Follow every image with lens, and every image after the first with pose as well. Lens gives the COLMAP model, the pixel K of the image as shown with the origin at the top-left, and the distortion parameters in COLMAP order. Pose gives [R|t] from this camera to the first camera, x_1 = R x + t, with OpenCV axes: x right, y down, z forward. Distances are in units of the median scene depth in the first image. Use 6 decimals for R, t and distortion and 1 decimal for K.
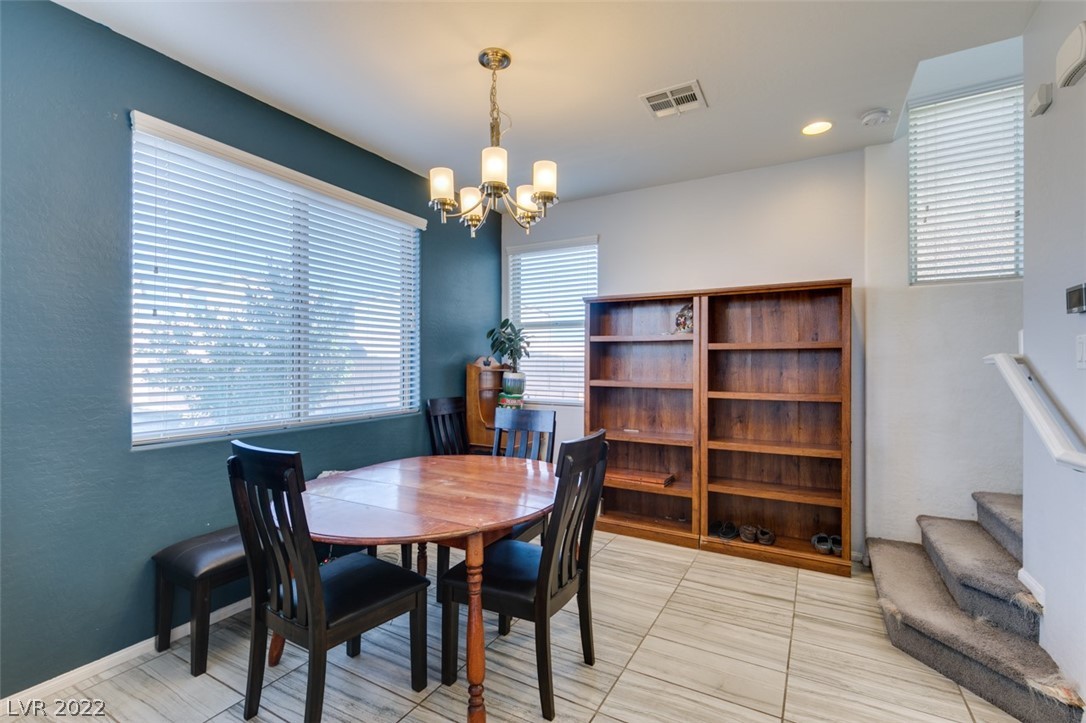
lens RADIAL K [[490.9, 0, 543.0], [0, 490.9, 361.5], [0, 0, 1]] dist [0.003399, -0.000511]
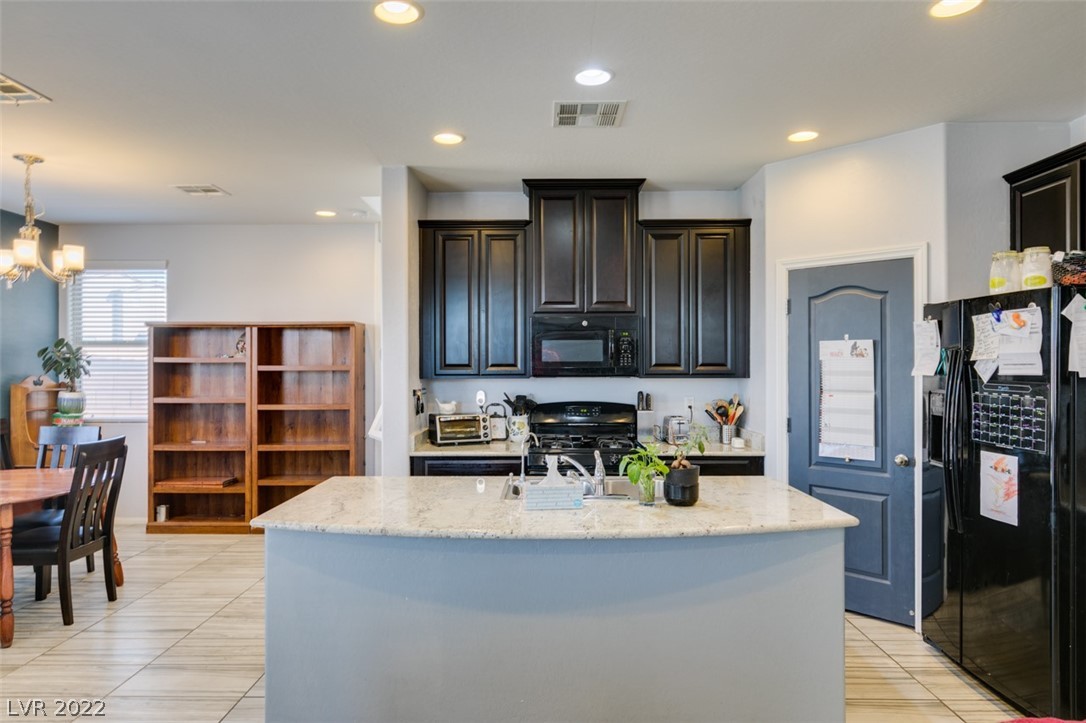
lens RADIAL K [[656.8, 0, 543.0], [0, 656.8, 361.5], [0, 0, 1]] dist [-0.000448, 0.001659]
pose [[0.874773, -0.003542, 0.484520, 0.146430], [0.003486, 0.999993, 0.001017, -0.041131], [-0.484520, 0.000799, 0.874780, -0.697227]]
